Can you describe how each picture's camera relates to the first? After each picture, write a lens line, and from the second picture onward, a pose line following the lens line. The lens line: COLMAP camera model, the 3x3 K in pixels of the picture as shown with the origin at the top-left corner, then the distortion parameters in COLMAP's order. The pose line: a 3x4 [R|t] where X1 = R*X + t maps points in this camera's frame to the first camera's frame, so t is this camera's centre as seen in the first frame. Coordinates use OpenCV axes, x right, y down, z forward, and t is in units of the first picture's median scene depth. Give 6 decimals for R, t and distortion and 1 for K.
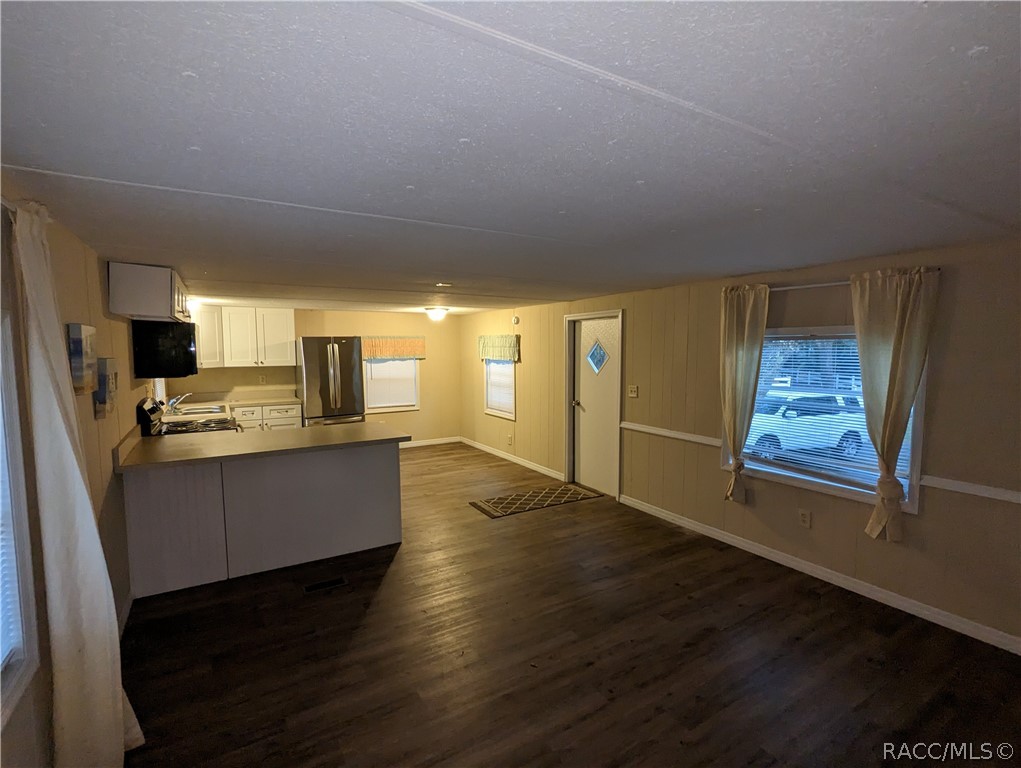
lens RADIAL K [[487.5, 0, 504.2], [0, 487.5, 385.1], [0, 0, 1]] dist [0.001460, 0.000319]
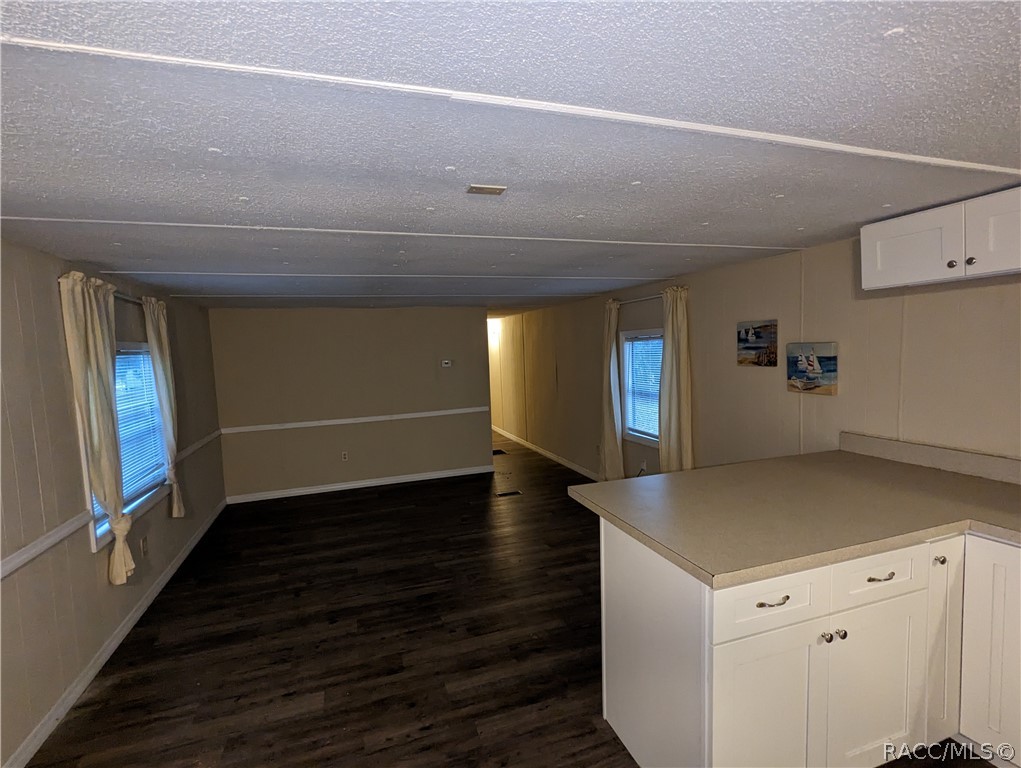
lens RADIAL K [[487.5, 0, 504.2], [0, 487.5, 385.1], [0, 0, 1]] dist [0.001460, 0.000319]
pose [[-0.975430, 0.022523, 0.219155, -0.306290], [0.057916, 0.985987, 0.156444, -0.157096], [-0.212561, 0.165292, -0.963066, 1.912628]]
